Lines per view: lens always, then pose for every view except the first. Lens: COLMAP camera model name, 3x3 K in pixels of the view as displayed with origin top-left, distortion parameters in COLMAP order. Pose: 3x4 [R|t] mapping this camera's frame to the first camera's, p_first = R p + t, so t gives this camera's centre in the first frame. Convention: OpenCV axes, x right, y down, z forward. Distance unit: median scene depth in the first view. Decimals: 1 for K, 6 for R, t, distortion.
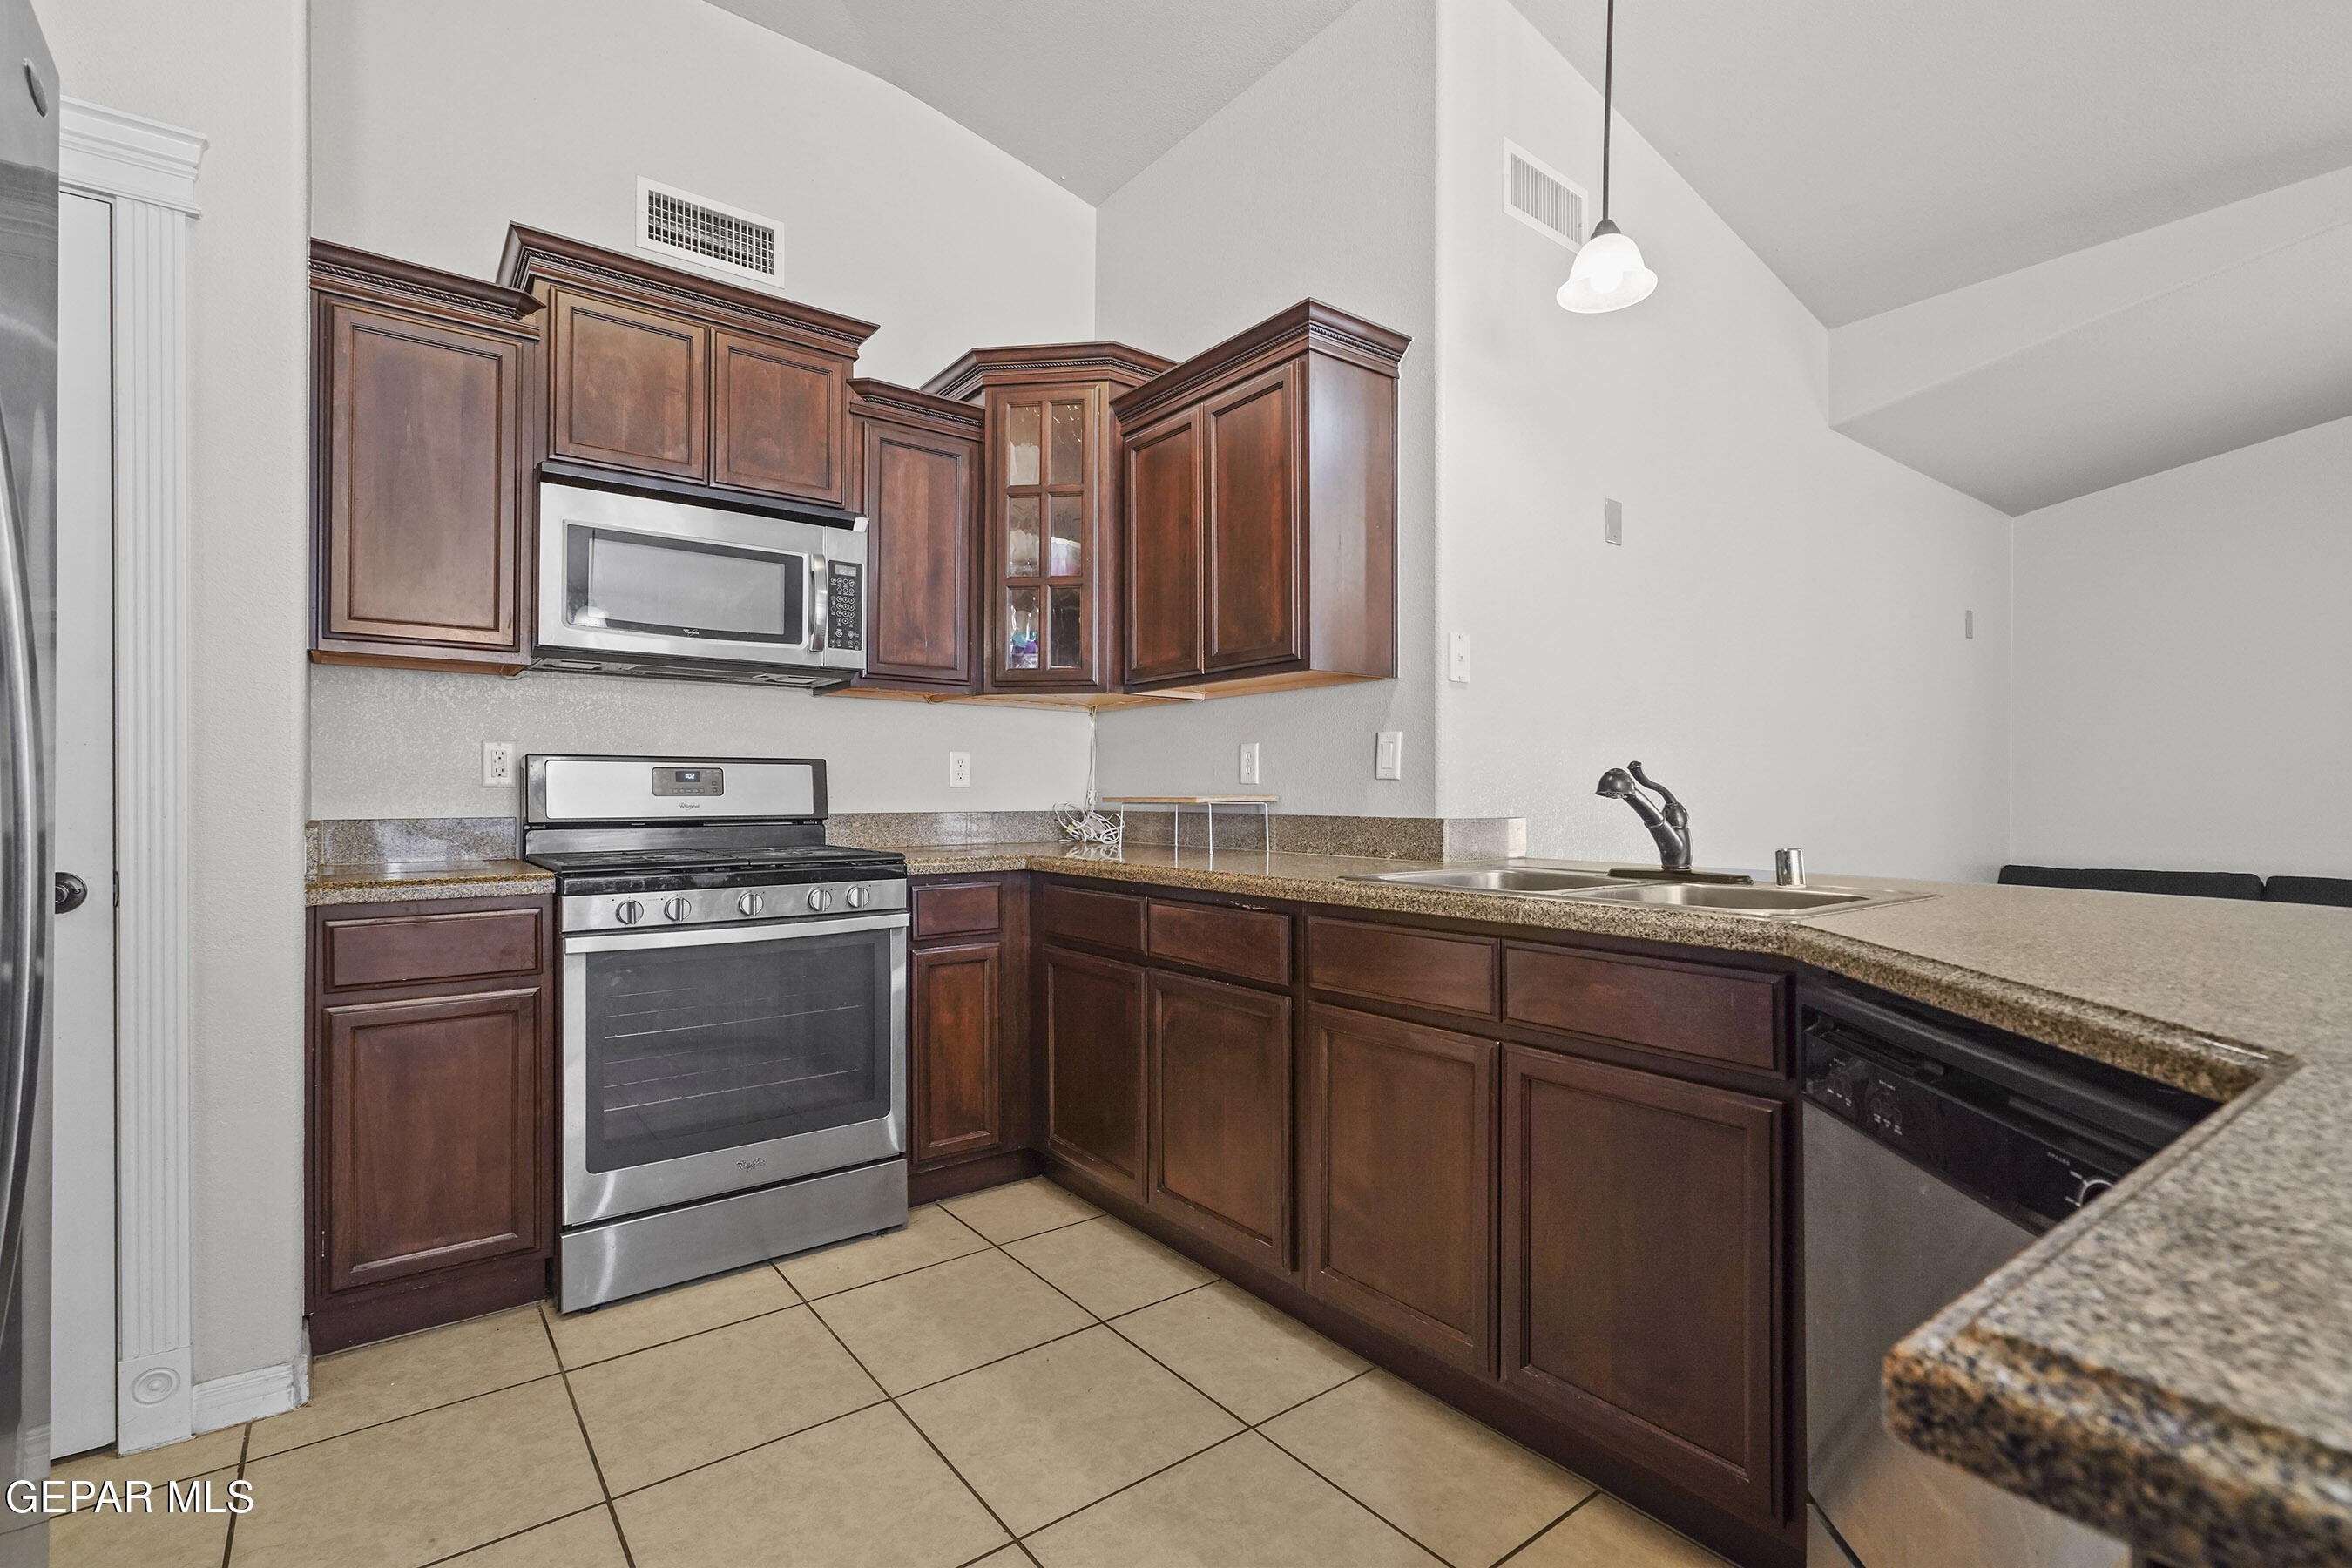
lens RADIAL K [[1076.1, 0, 1175.3], [0, 1076.1, 793.1], [0, 0, 1]] dist [0.002494, 0.000396]
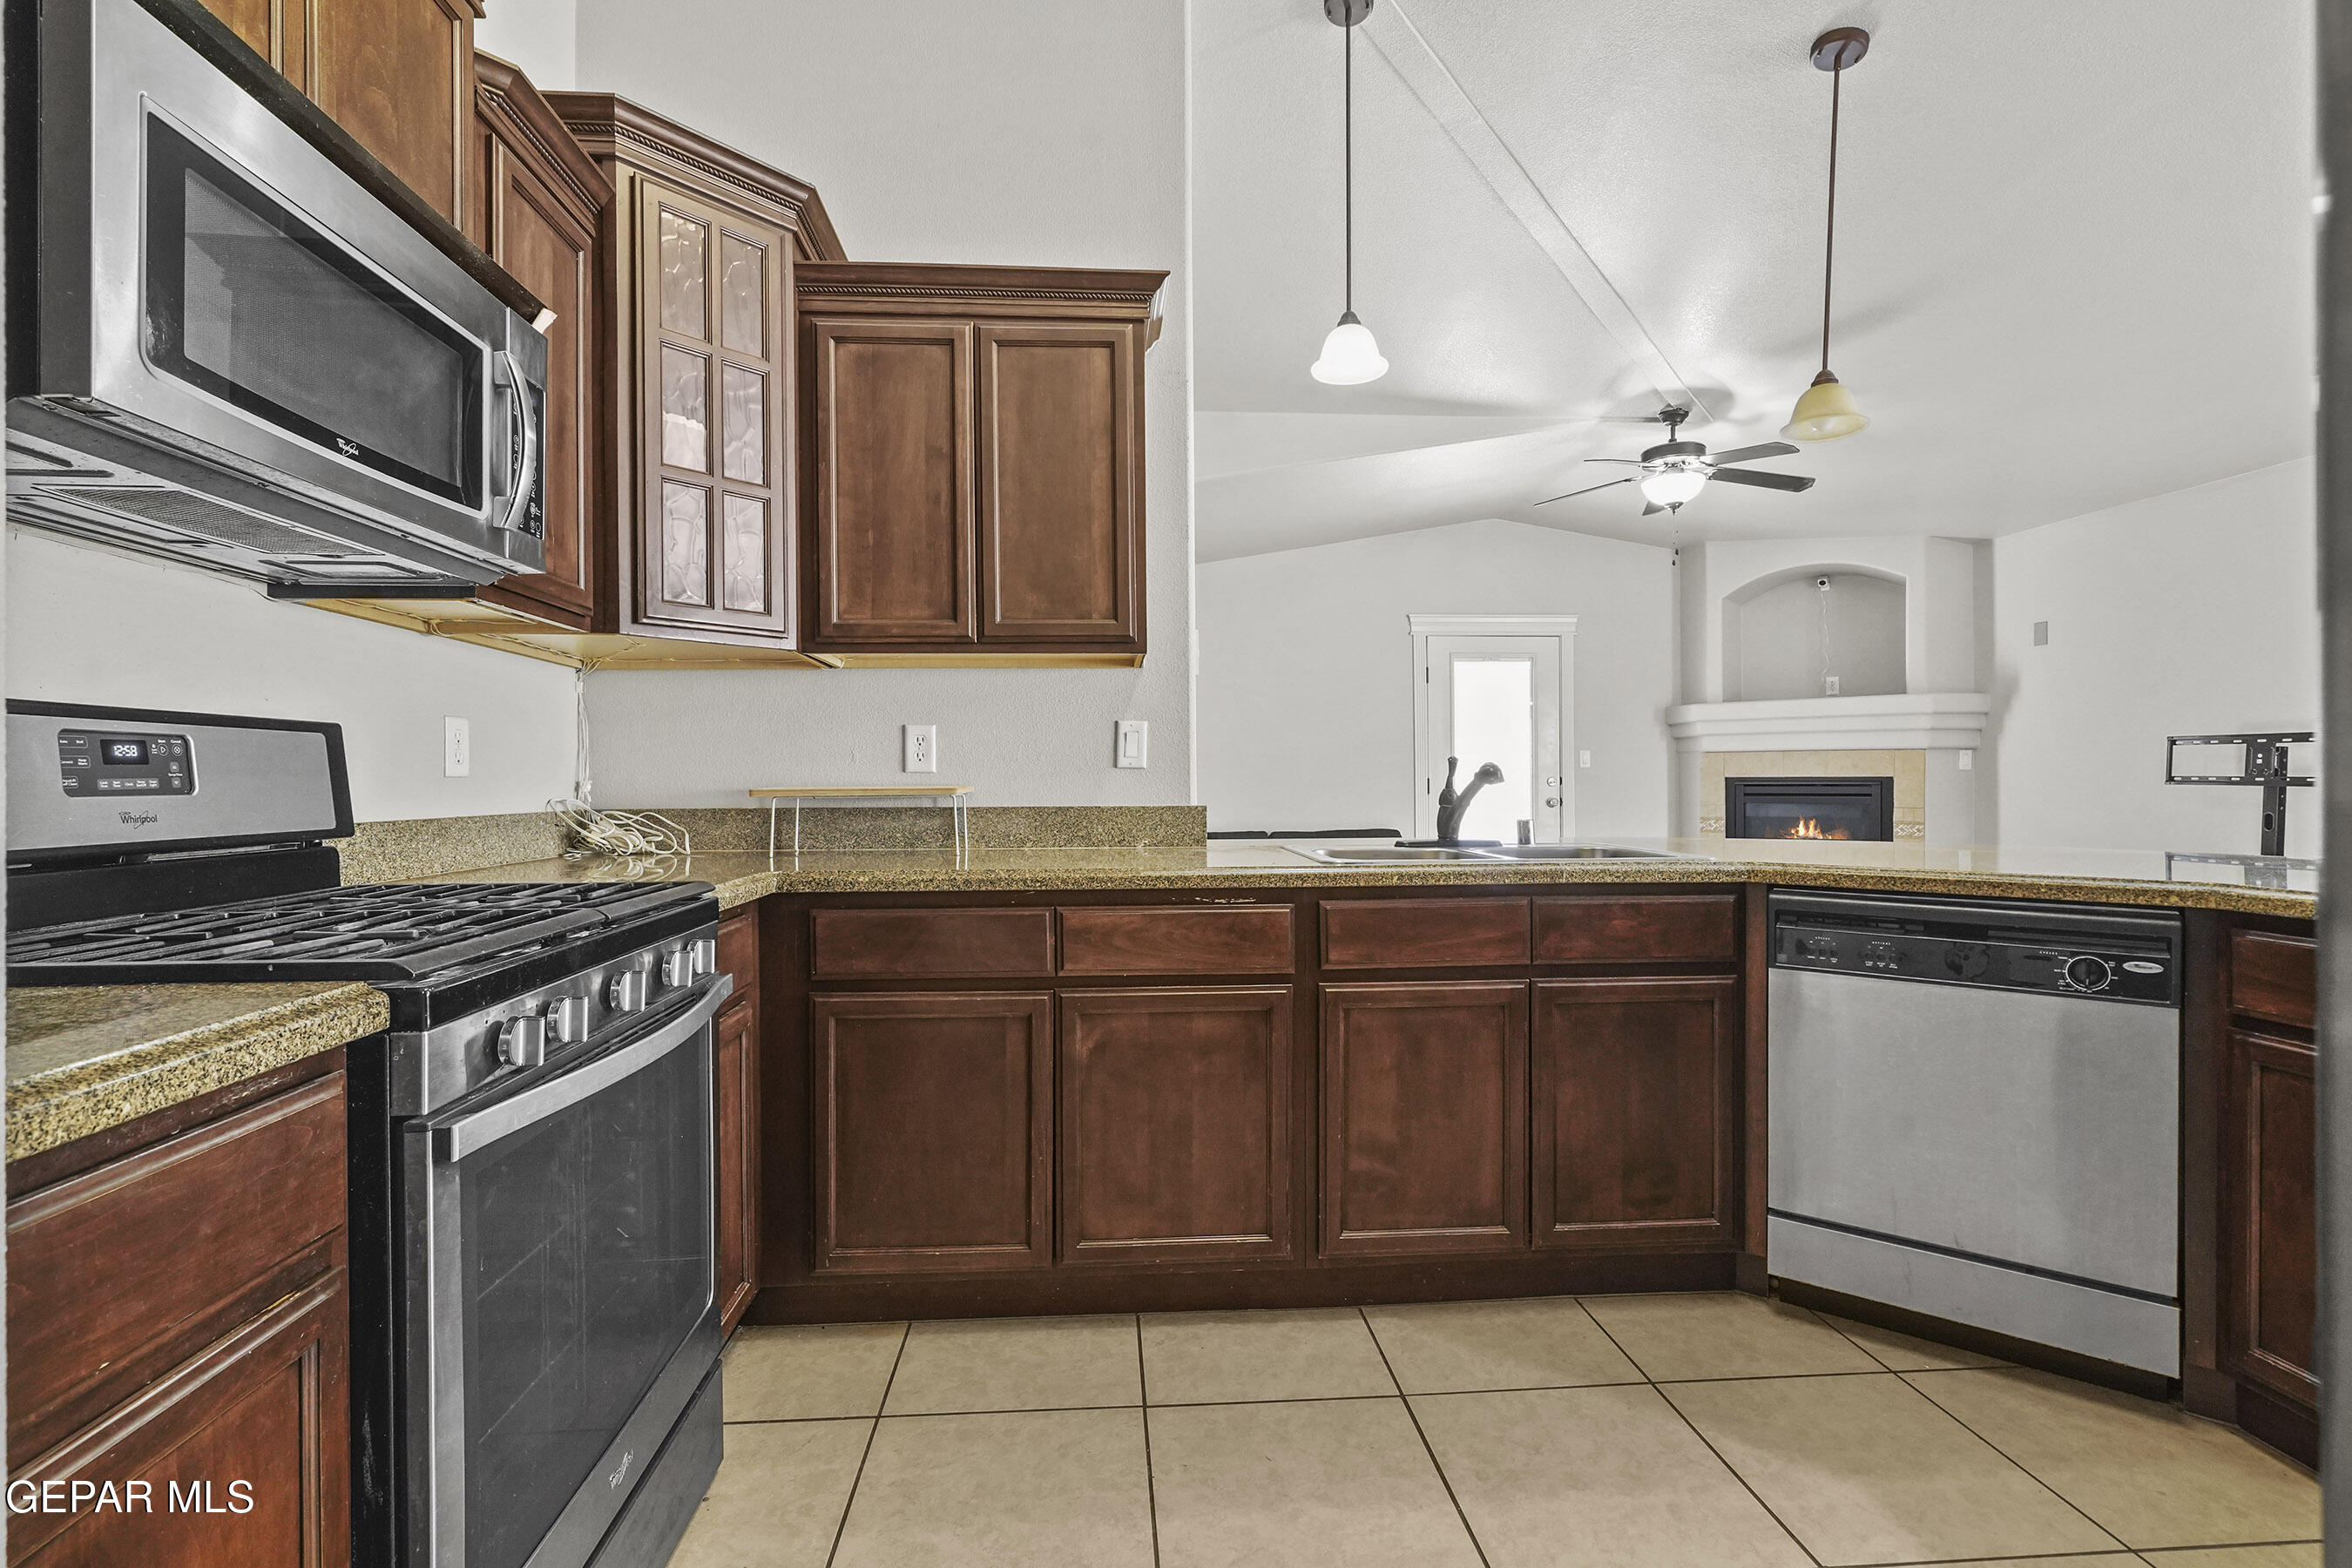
lens RADIAL K [[1073.4, 0, 1176.0], [0, 1073.4, 784.0], [0, 0, 1]] dist [0.011891, -0.010472]
pose [[0.550114, -0.006638, 0.835063, -0.619739], [0.004066, 0.999978, 0.005271, -0.003400], [-0.835080, 0.000496, 0.550128, 0.418247]]
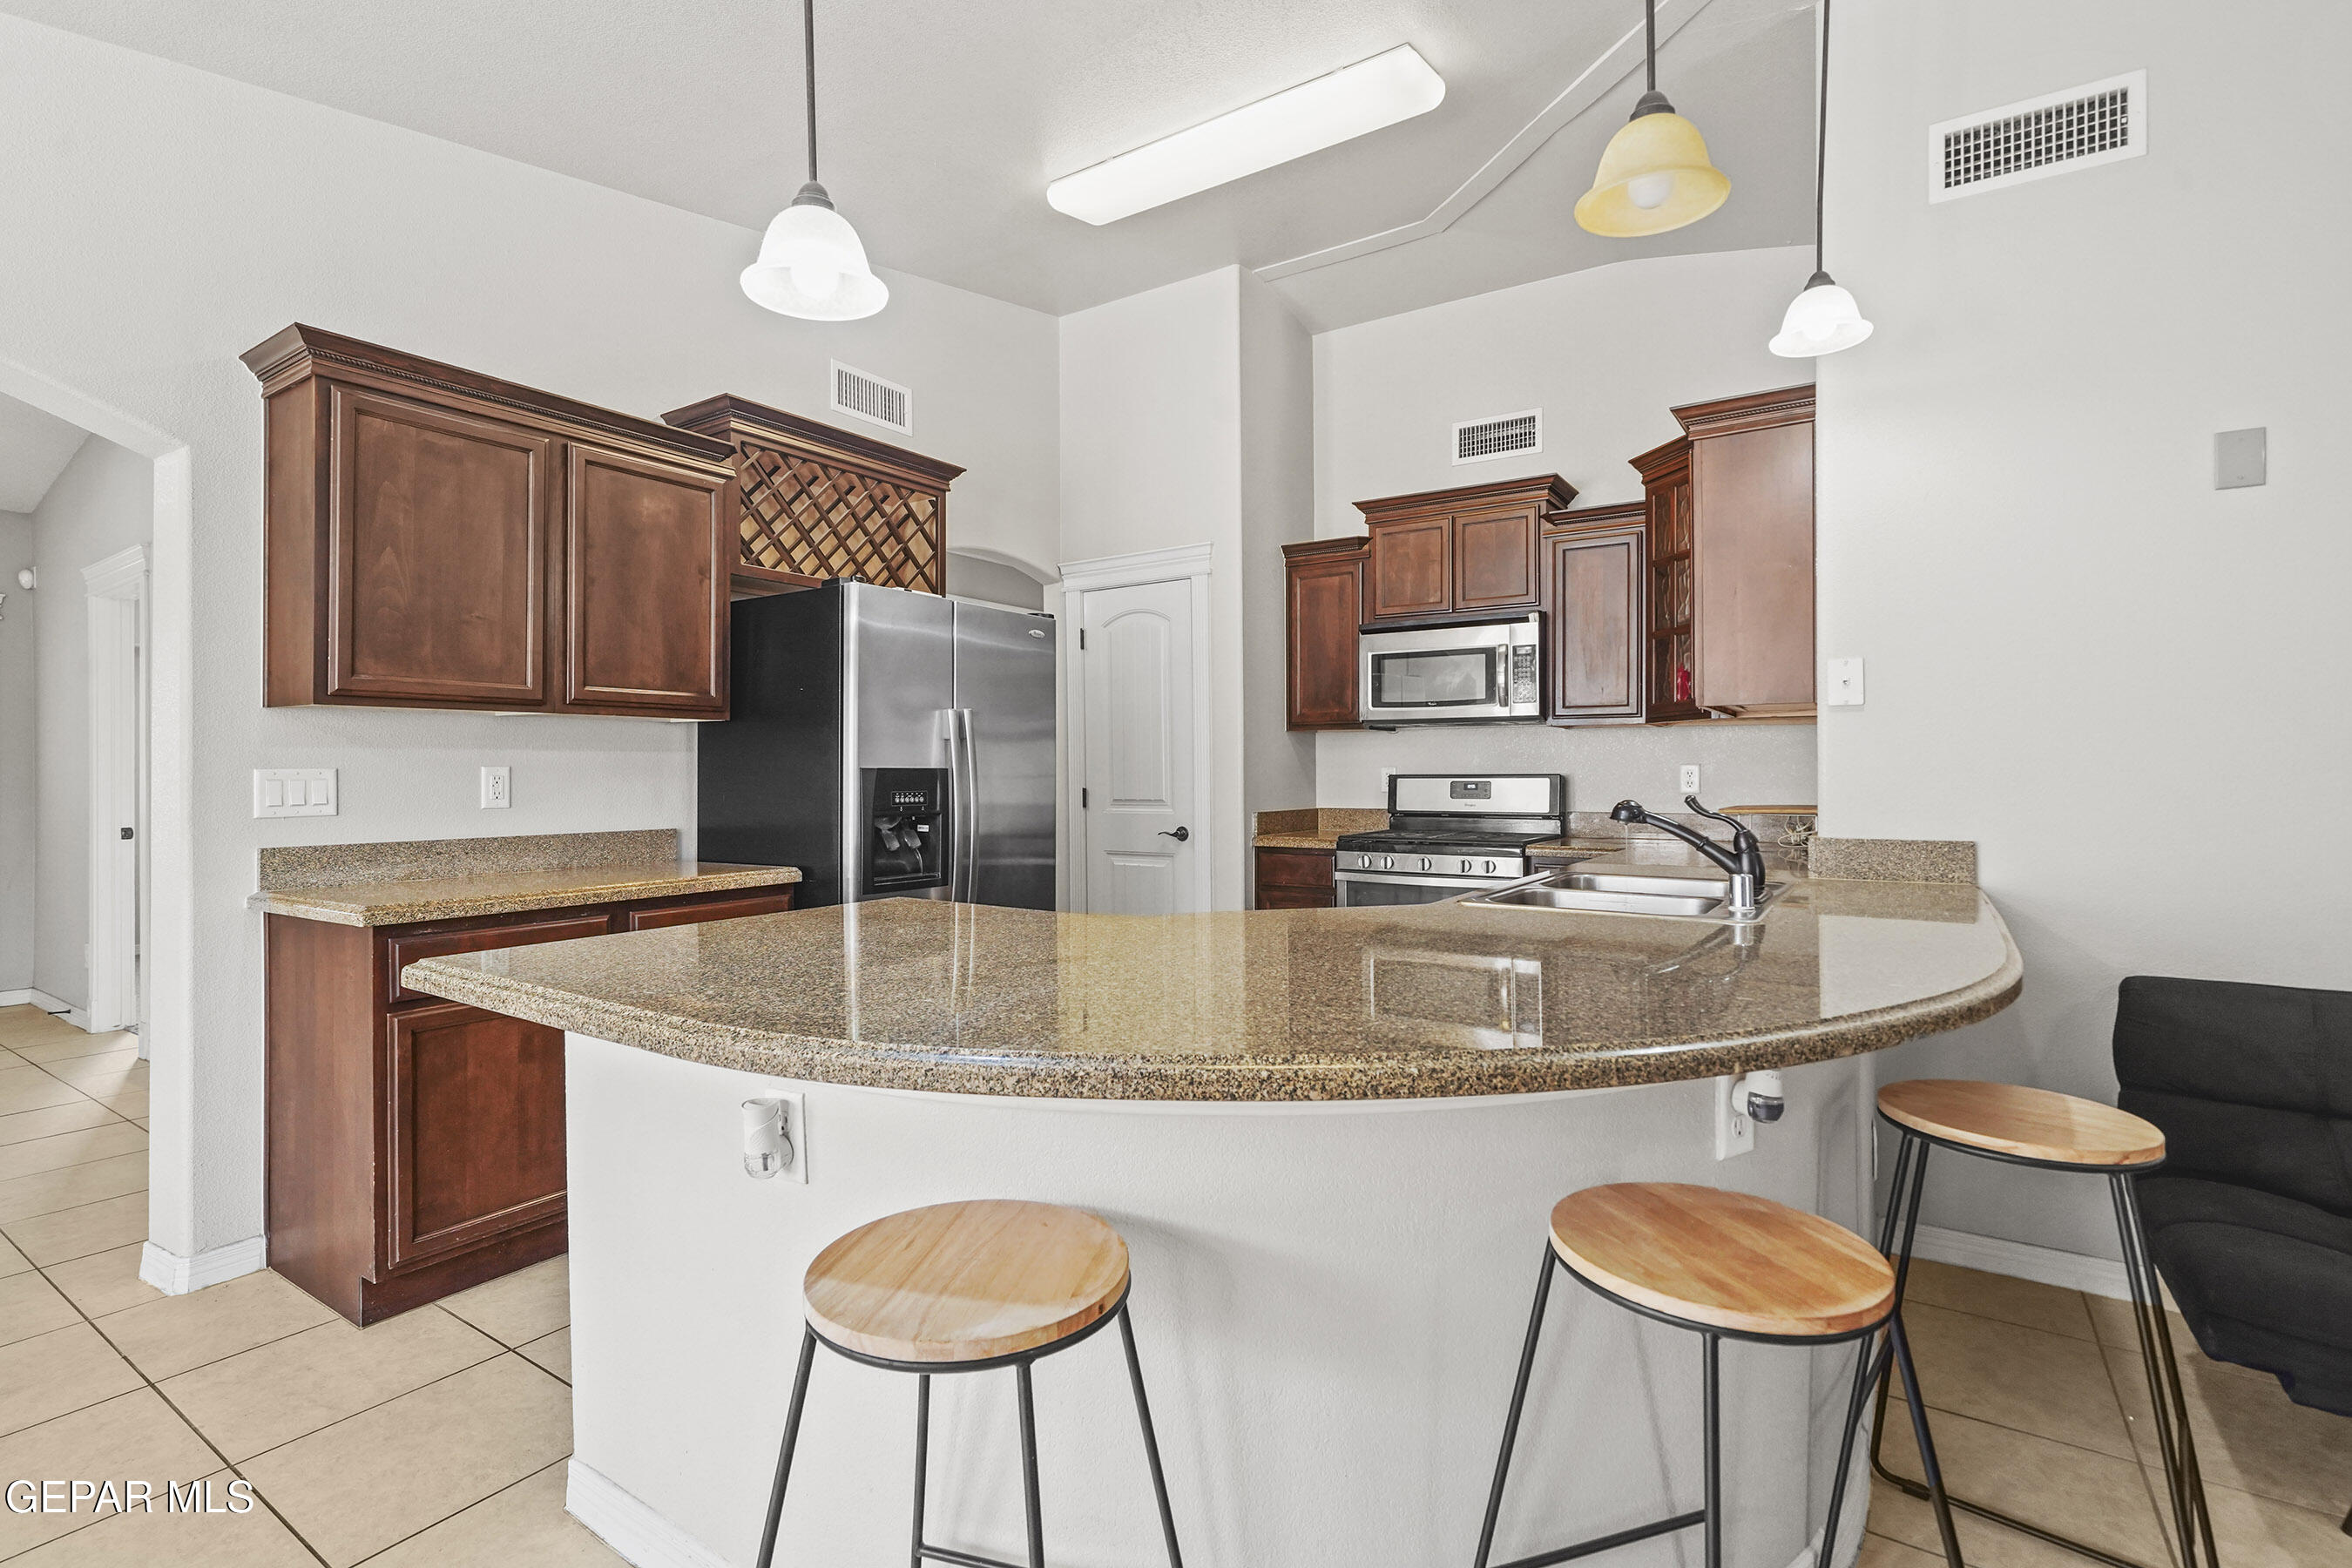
lens RADIAL K [[1105.7, 0, 1163.3], [0, 1105.7, 771.3], [0, 0, 1]] dist [-0.044442, 0.023435]
pose [[0.308279, -0.003020, -0.951291, 0.994514], [0.003921, 0.999990, -0.001904, -0.037944], [0.951288, -0.003144, 0.308288, 0.052818]]
